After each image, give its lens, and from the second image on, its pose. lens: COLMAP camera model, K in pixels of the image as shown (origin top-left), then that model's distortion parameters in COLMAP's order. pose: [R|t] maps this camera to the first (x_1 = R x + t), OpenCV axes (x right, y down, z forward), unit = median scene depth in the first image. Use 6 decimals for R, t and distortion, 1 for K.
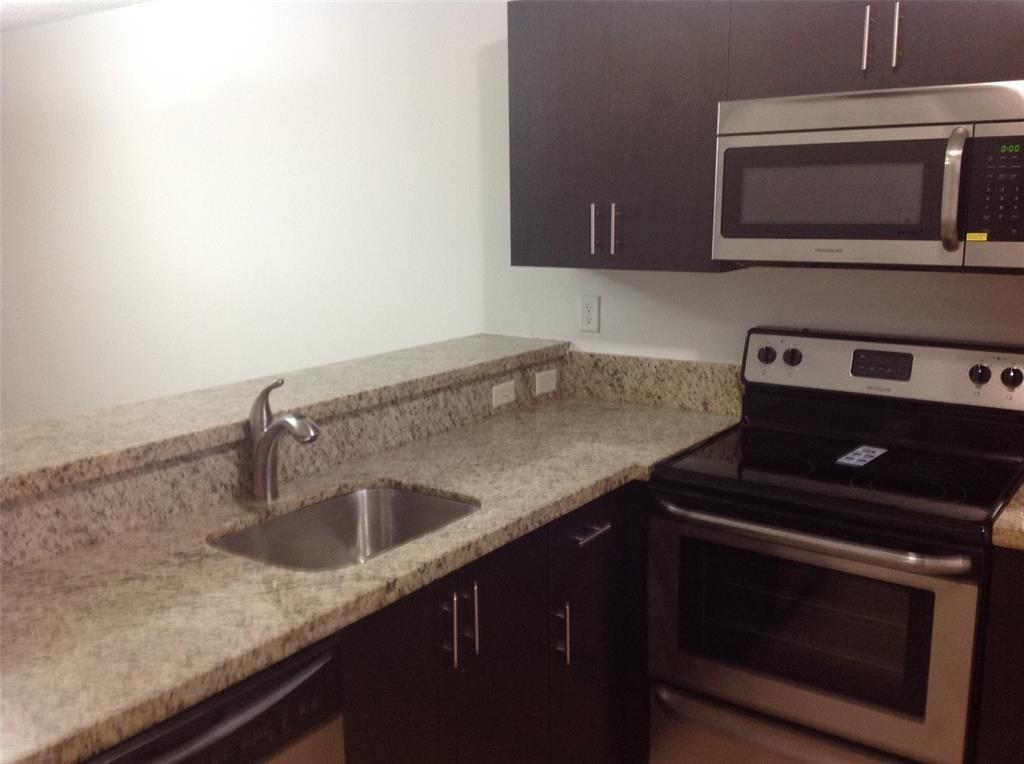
lens RADIAL K [[968.4, 0, 512.0], [0, 968.4, 382.0], [0, 0, 1]] dist [0.216947, -0.468624]
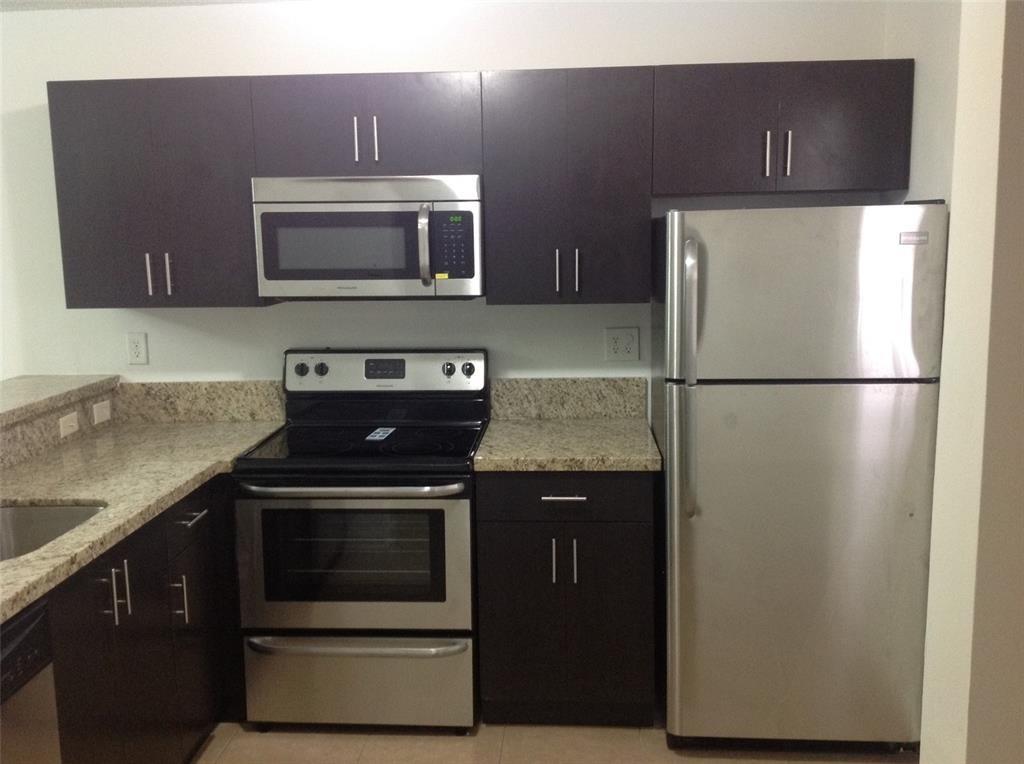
lens RADIAL K [[968.4, 0, 512.0], [0, 968.4, 382.0], [0, 0, 1]] dist [0.216947, -0.468624]
pose [[0.846295, -0.083797, 0.526082, -0.210830], [0.107789, 0.994060, -0.015058, 0.043516], [-0.521695, 0.069450, 0.850300, -0.276595]]
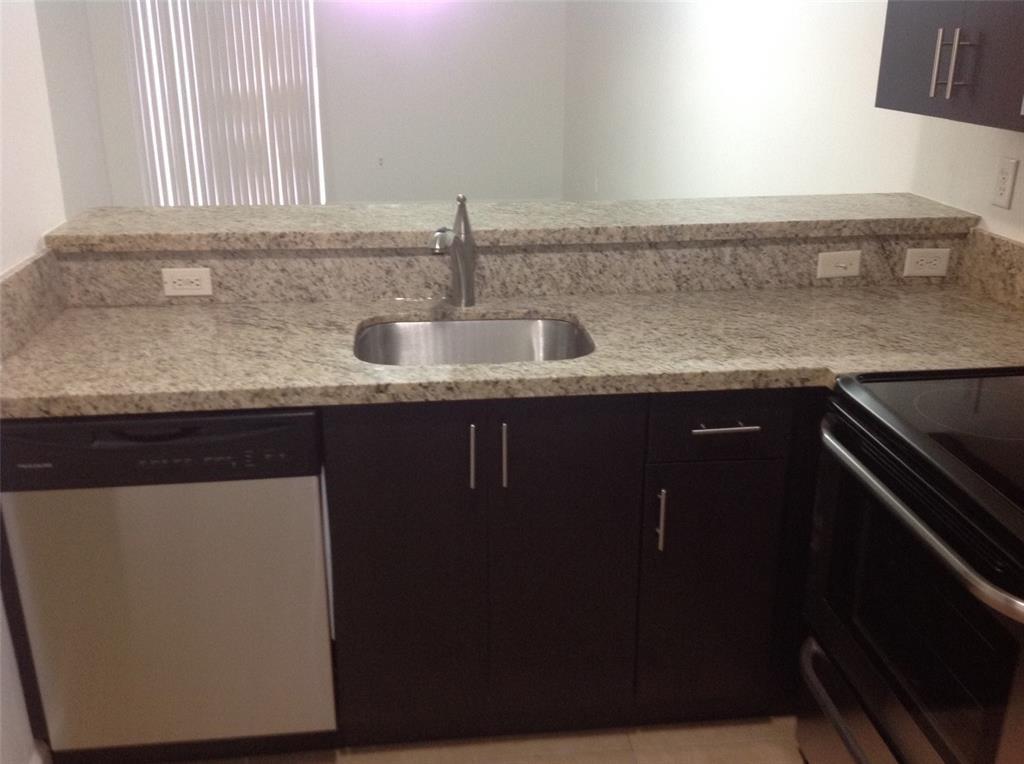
lens RADIAL K [[968.4, 0, 512.0], [0, 968.4, 382.0], [0, 0, 1]] dist [0.216947, -0.468624]
pose [[0.669855, 0.268542, -0.692228, 0.517093], [-0.152543, 0.962190, 0.225658, -0.048392], [0.726653, -0.045563, 0.685492, 0.251033]]
